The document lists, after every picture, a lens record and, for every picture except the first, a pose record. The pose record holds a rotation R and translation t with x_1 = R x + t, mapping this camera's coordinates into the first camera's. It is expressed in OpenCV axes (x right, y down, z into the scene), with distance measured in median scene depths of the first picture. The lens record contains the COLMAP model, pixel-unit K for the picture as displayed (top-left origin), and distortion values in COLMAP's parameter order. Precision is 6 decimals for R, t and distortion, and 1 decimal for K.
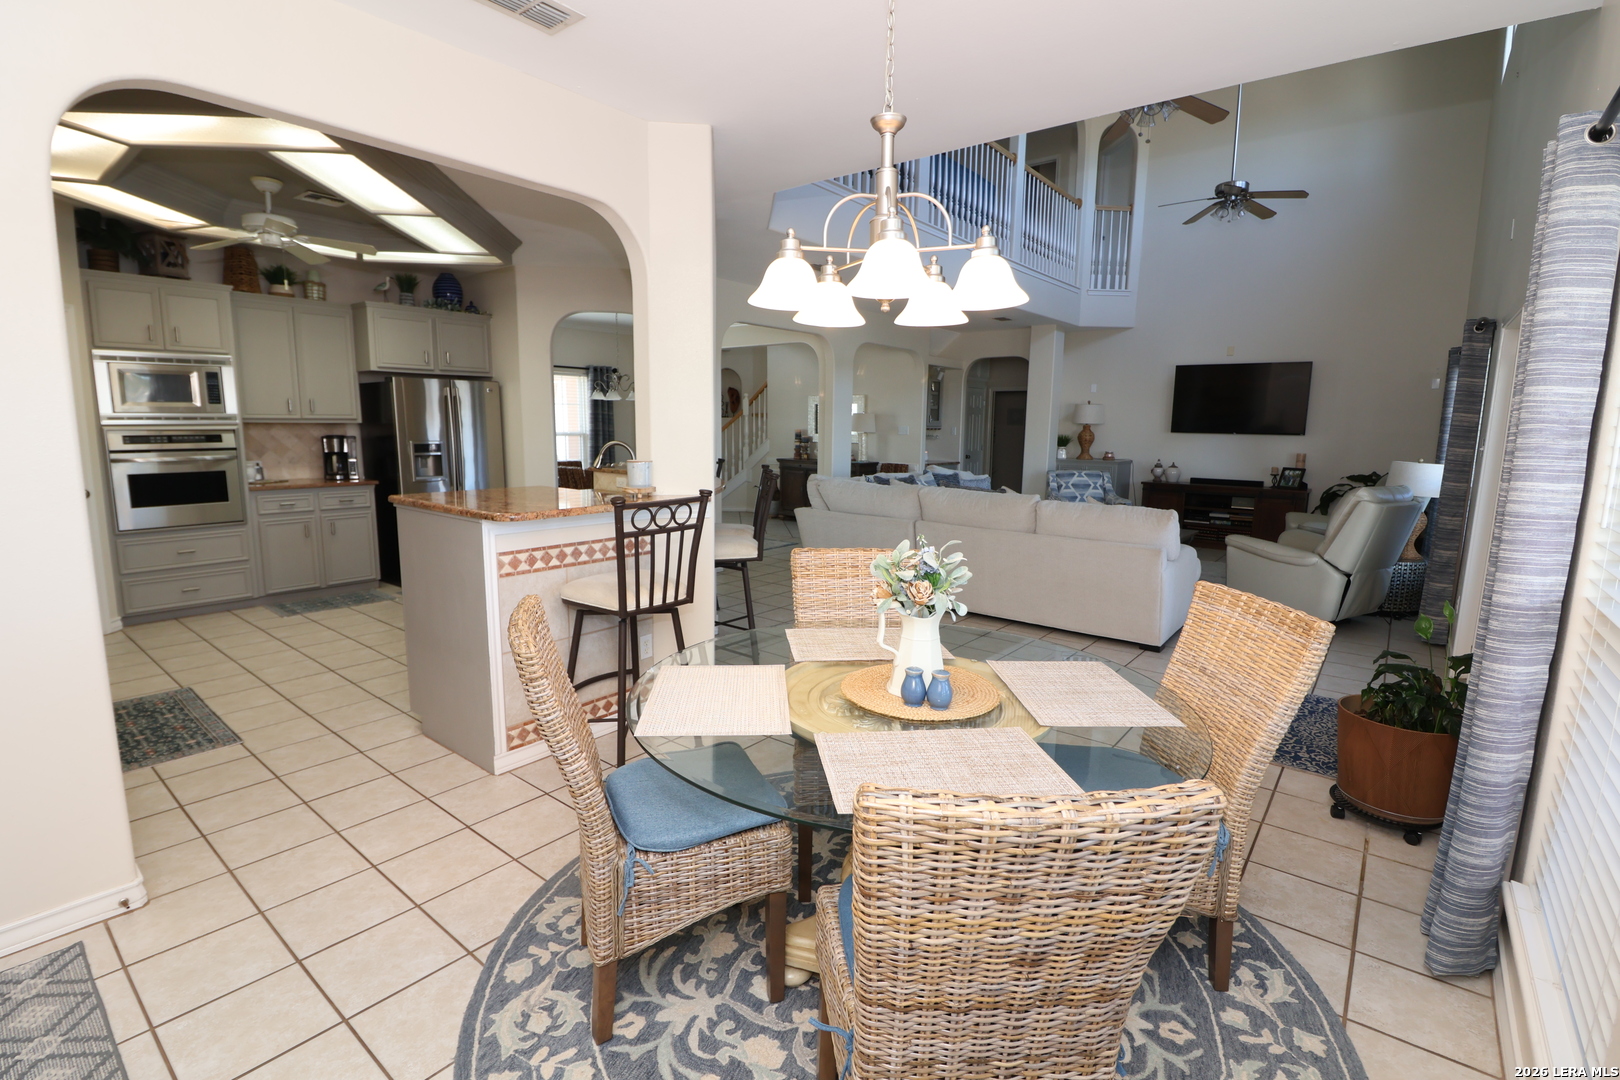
lens RADIAL K [[748.8, 0, 815.0], [0, 748.8, 539.1], [0, 0, 1]] dist [-0.009704, -0.009152]
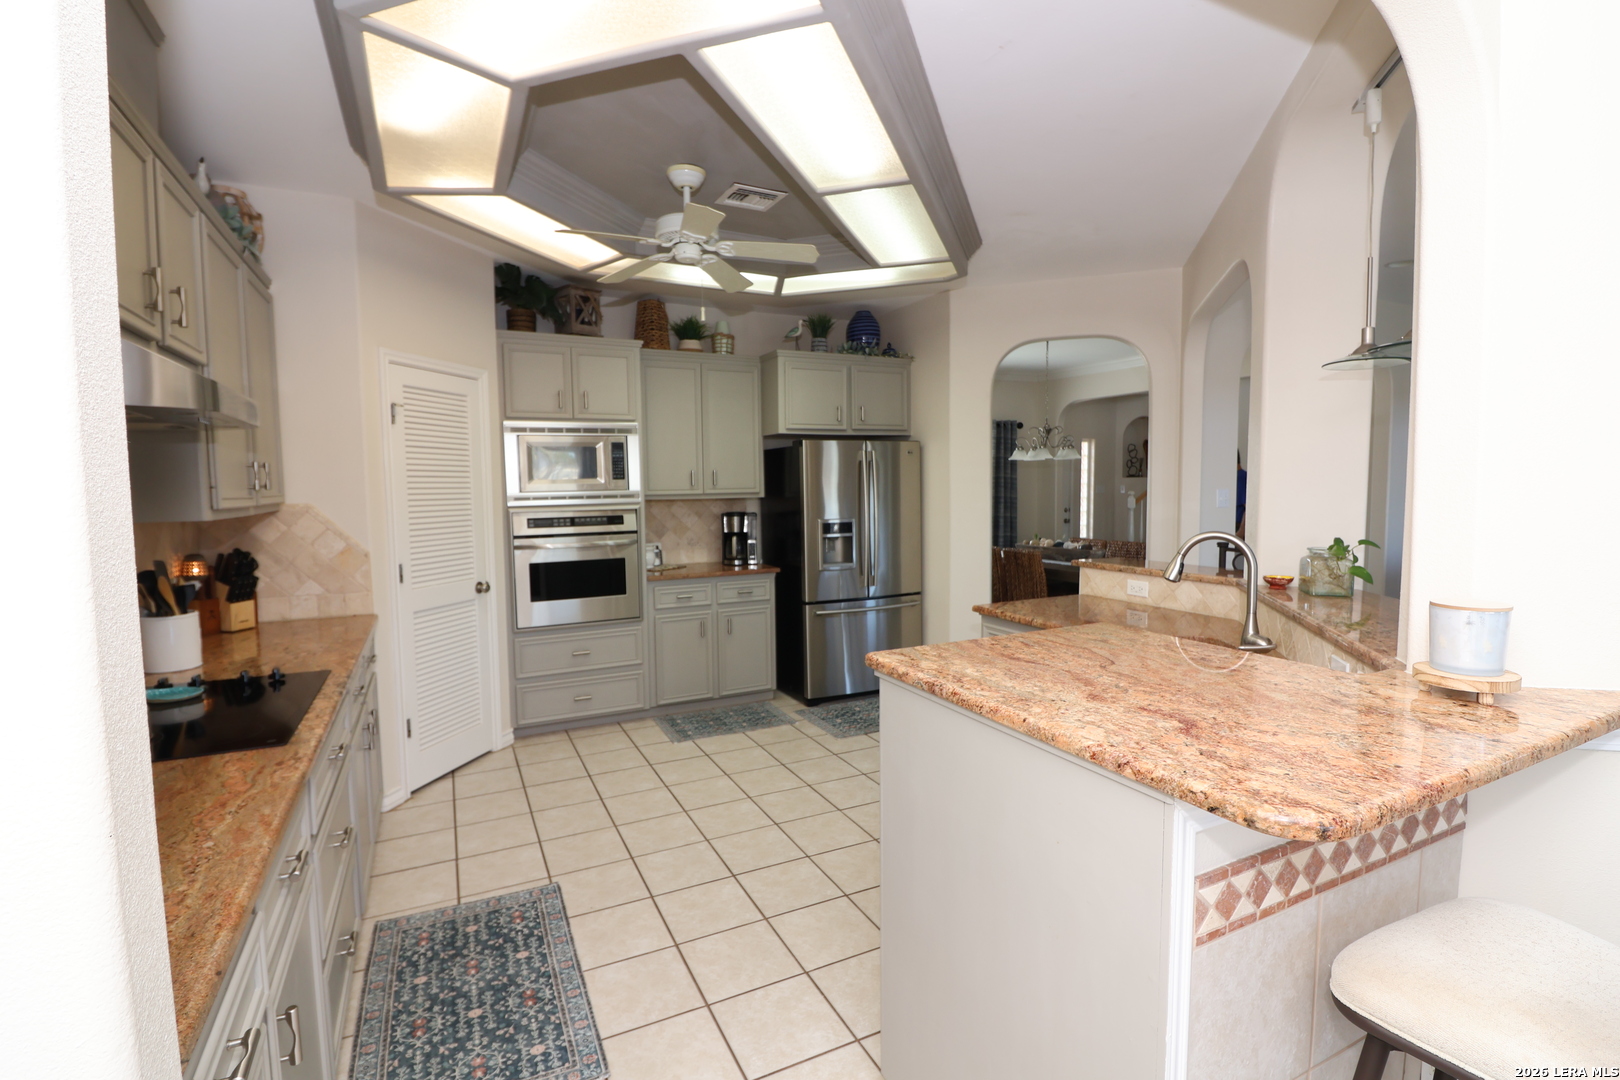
lens RADIAL K [[748.8, 0, 809.6], [0, 748.8, 540.2], [0, 0, 1]] dist [-0.009704, -0.009152]
pose [[0.905366, 0.008416, -0.424548, -0.232108], [-0.041080, 0.996850, -0.067842, -0.059933], [0.422640, 0.078862, 0.902860, 0.303776]]
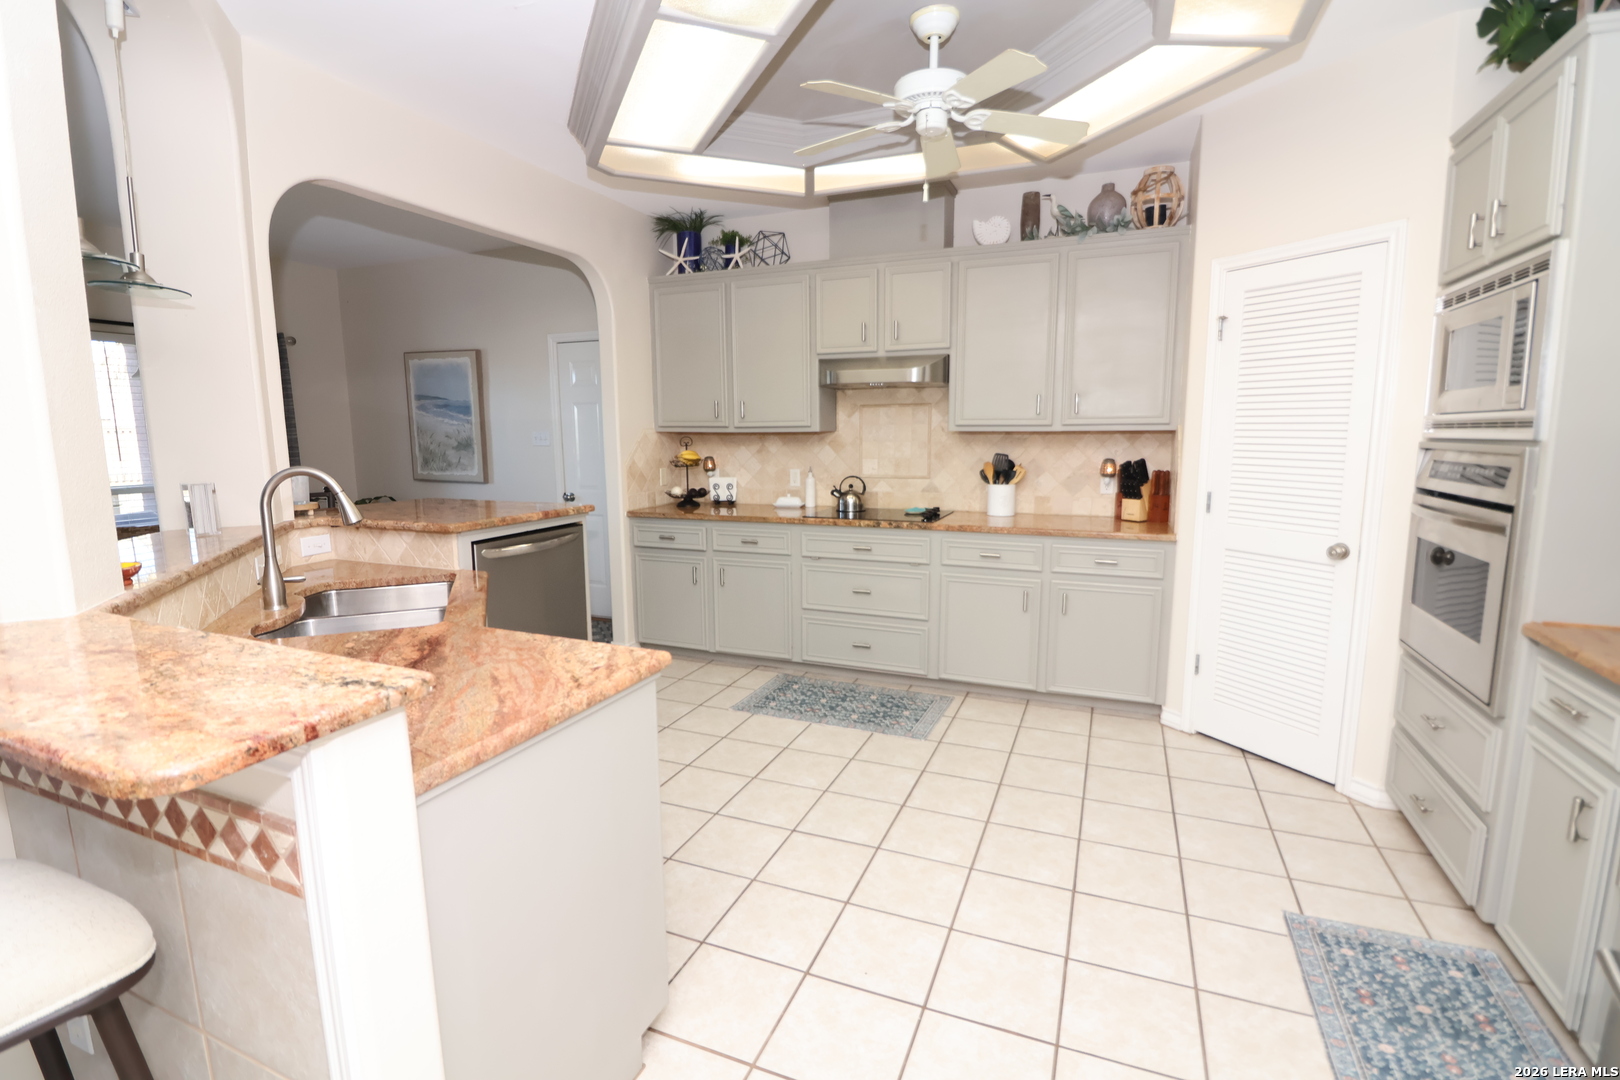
lens RADIAL K [[748.8, 0, 805.0], [0, 748.8, 534.5], [0, 0, 1]] dist [-0.009704, -0.009152]
pose [[-0.964557, 0.036312, -0.261364, -0.344227], [-0.039707, 0.959235, 0.279806, -0.186095], [0.260870, 0.280267, -0.923795, 1.180697]]
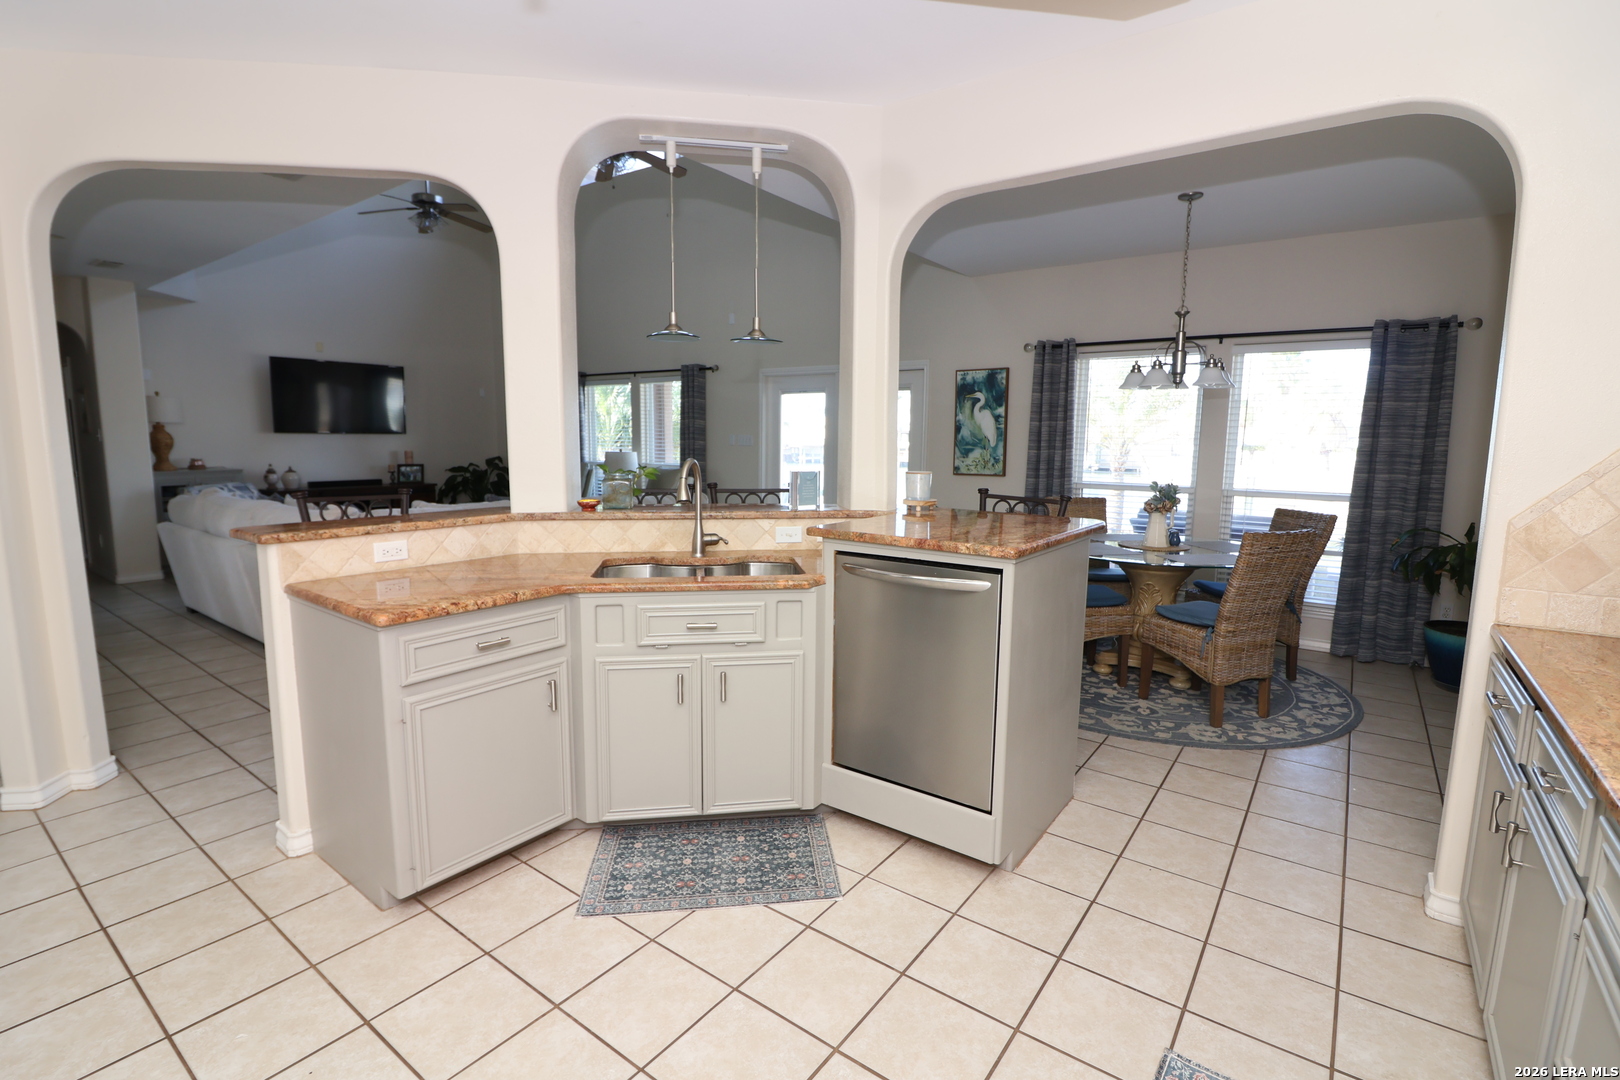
lens RADIAL K [[748.8, 0, 799.6], [0, 748.8, 533.2], [0, 0, 1]] dist [-0.009704, -0.009152]
pose [[-0.034414, -0.142574, 0.989186, -0.718071], [0.139557, 0.979389, 0.146018, -0.116476], [-0.989616, 0.143073, -0.013807, 0.707717]]
